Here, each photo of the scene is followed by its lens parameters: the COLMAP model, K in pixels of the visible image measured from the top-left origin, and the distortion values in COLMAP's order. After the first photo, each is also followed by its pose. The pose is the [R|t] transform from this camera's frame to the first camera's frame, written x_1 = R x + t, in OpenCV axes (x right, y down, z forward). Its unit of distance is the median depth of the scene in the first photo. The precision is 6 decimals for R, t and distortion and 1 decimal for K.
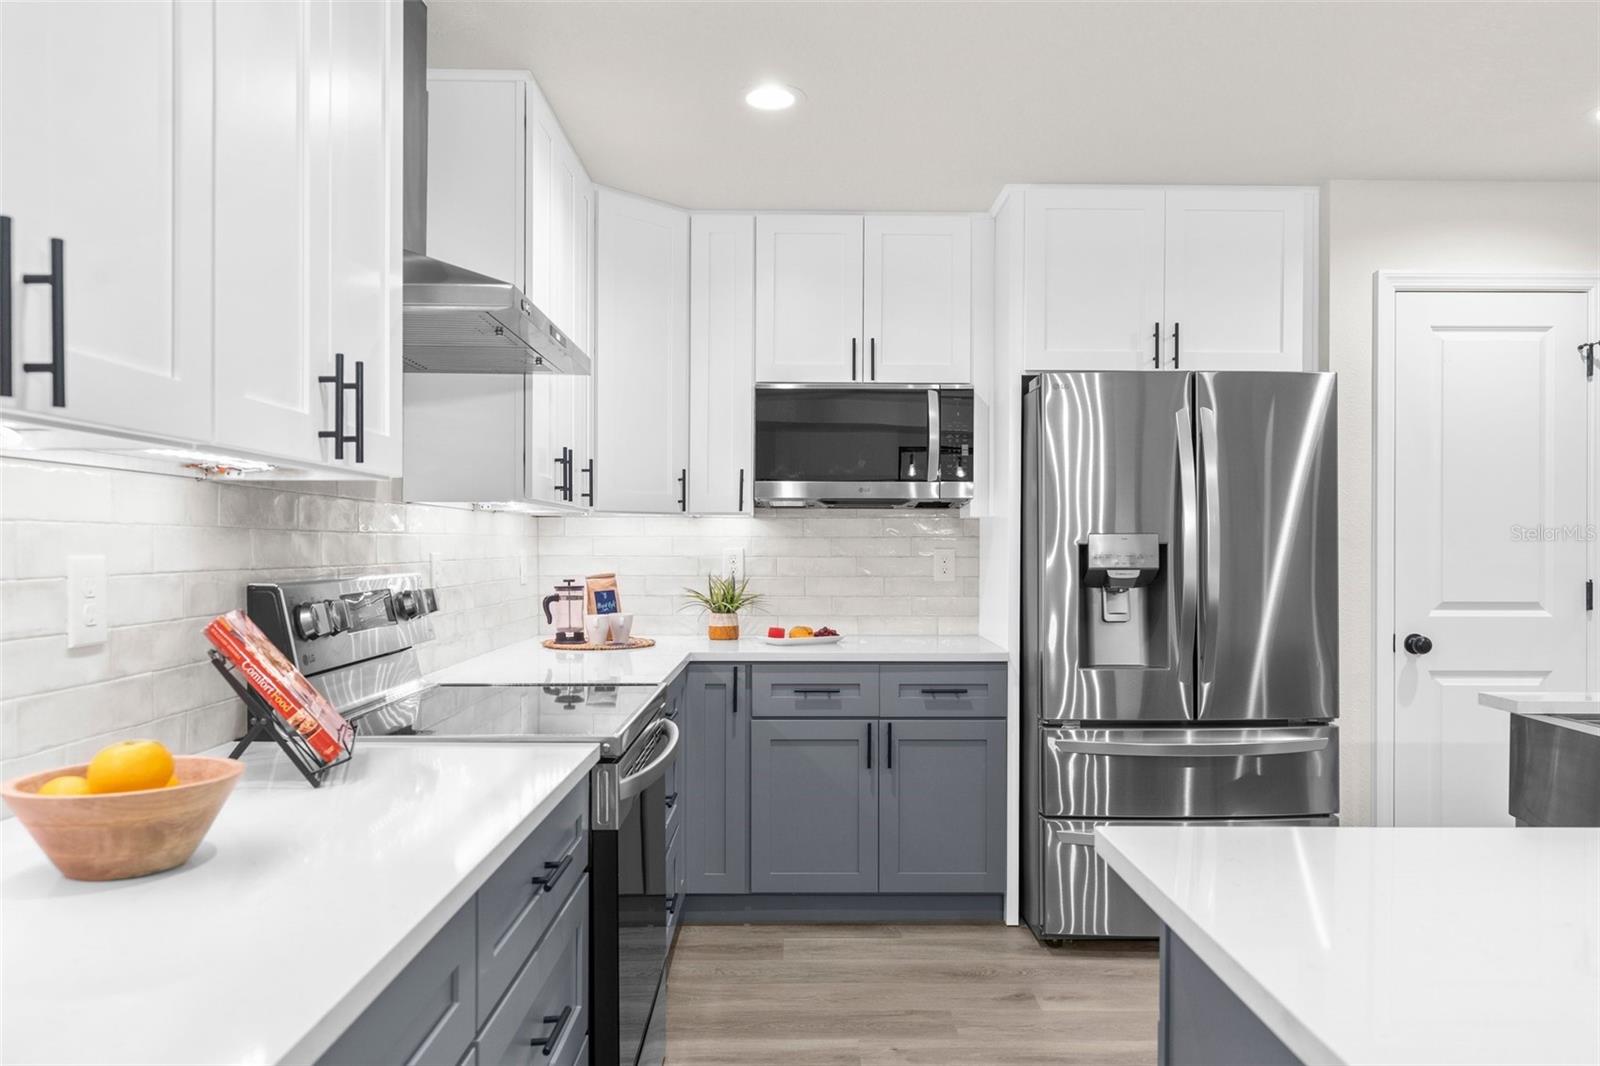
lens RADIAL K [[1149.7, 0, 803.1], [0, 1149.7, 542.3], [0, 0, 1]] dist [0.002899, -0.005271]
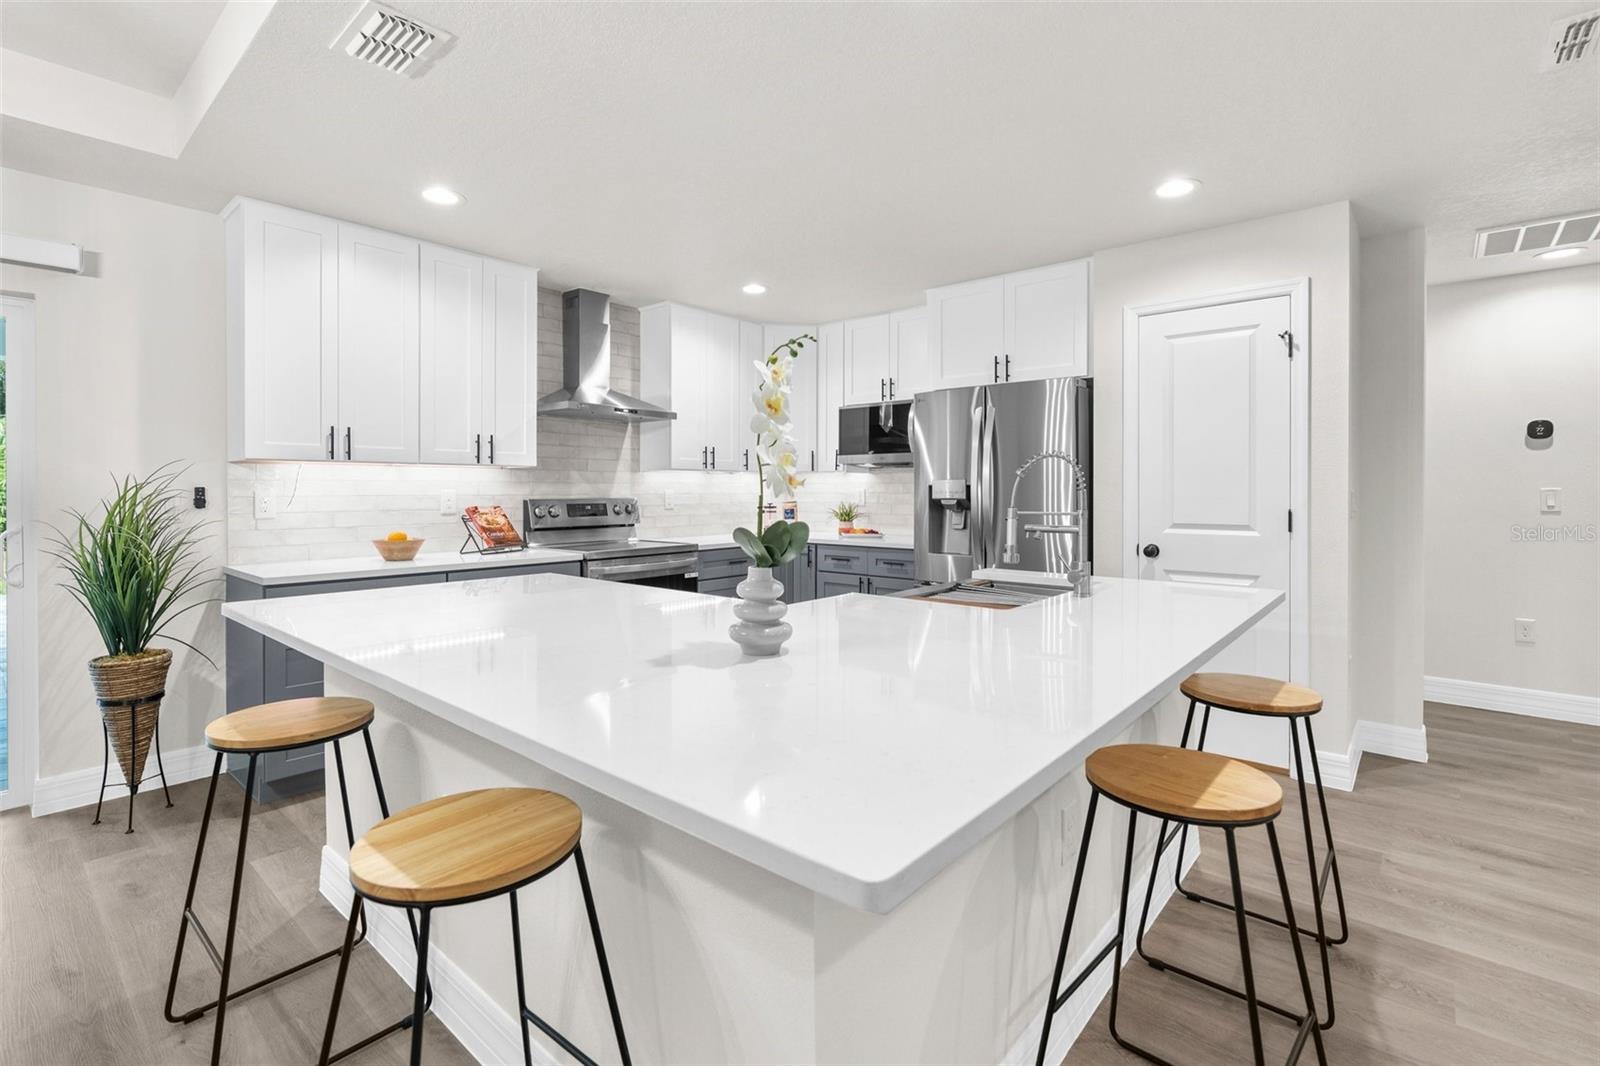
lens RADIAL K [[733.5, 0, 807.2], [0, 733.5, 488.1], [0, 0, 1]] dist [-0.004800, 0.002591]
pose [[0.759479, -0.004315, -0.650518, 0.798635], [0.003657, 0.999991, -0.002364, 0.007560], [0.650522, -0.000584, 0.759487, -0.011077]]
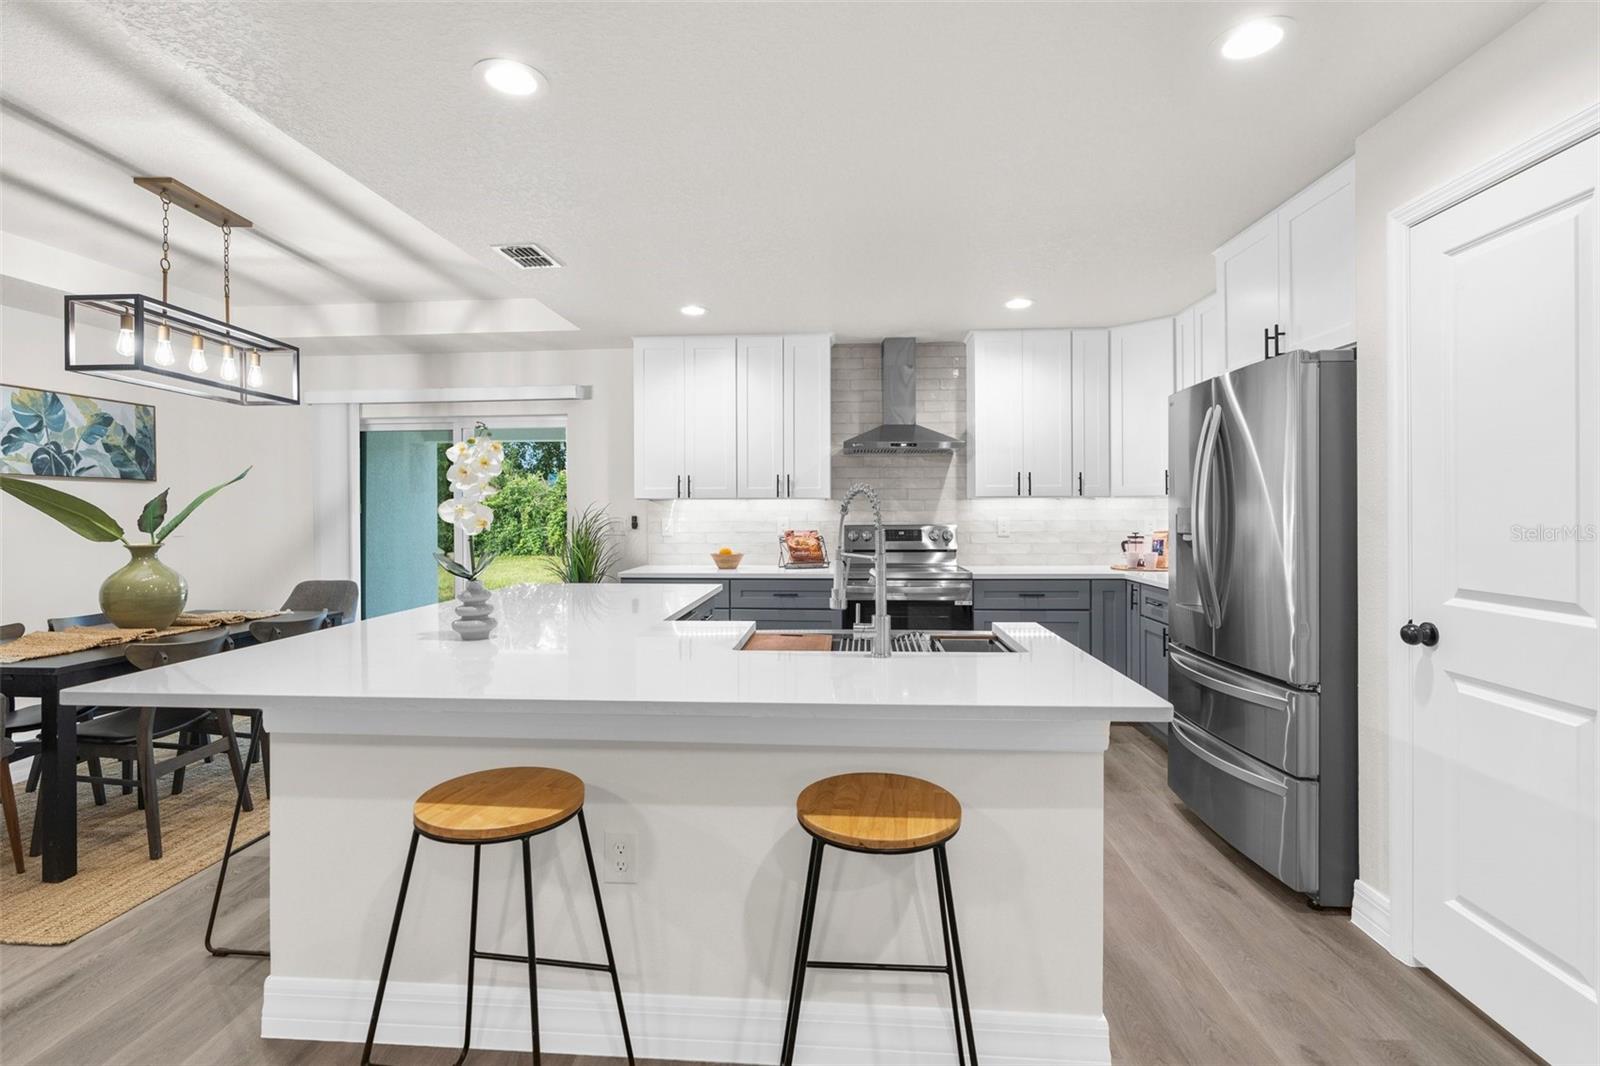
lens RADIAL K [[733.5, 0, 799.5], [0, 733.5, 519.6], [0, 0, 1]] dist [-0.004800, 0.002591]
pose [[-0.064487, 0.011211, -0.997856, 1.084215], [0.005247, 0.999927, 0.010895, -0.004638], [0.997905, -0.004533, -0.064541, 0.563654]]
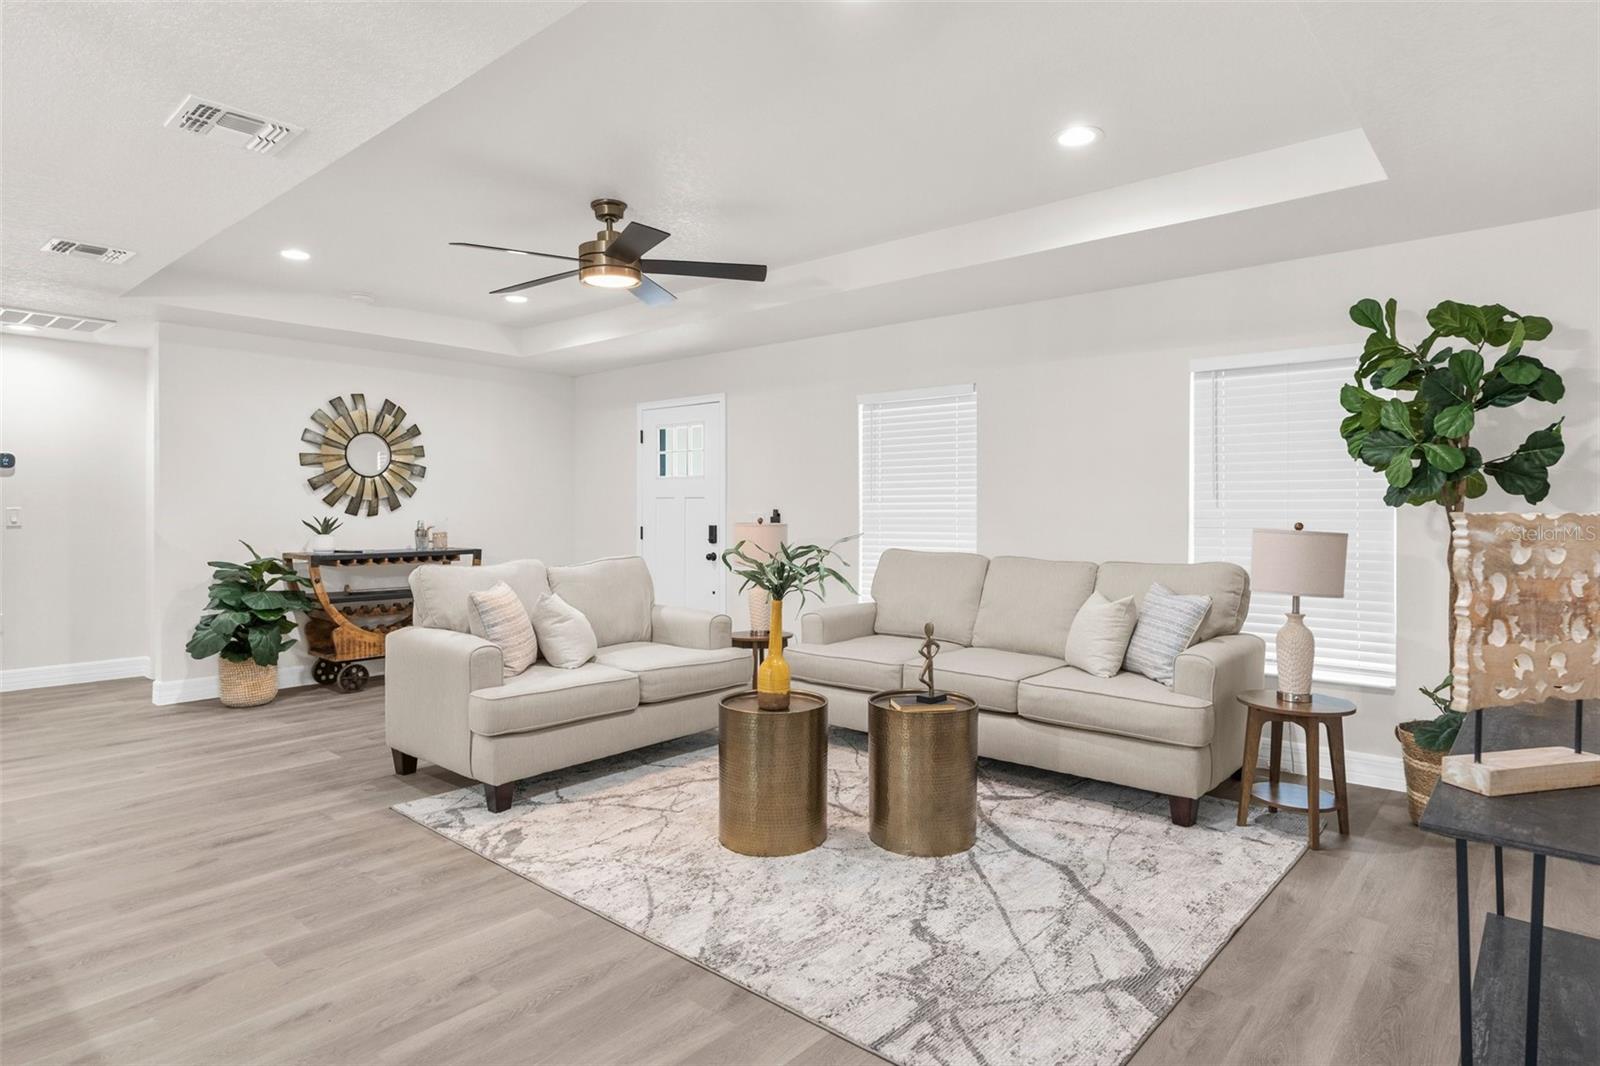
lens RADIAL K [[895.0, 0, 814.2], [0, 895.0, 512.4], [0, 0, 1]] dist [-0.006630, 0.001020]
pose [[0.646028, -0.005795, 0.763292, 0.633253], [0.001670, 0.999980, 0.006178, 0.008952], [-0.763312, -0.002717, 0.646025, -0.663969]]
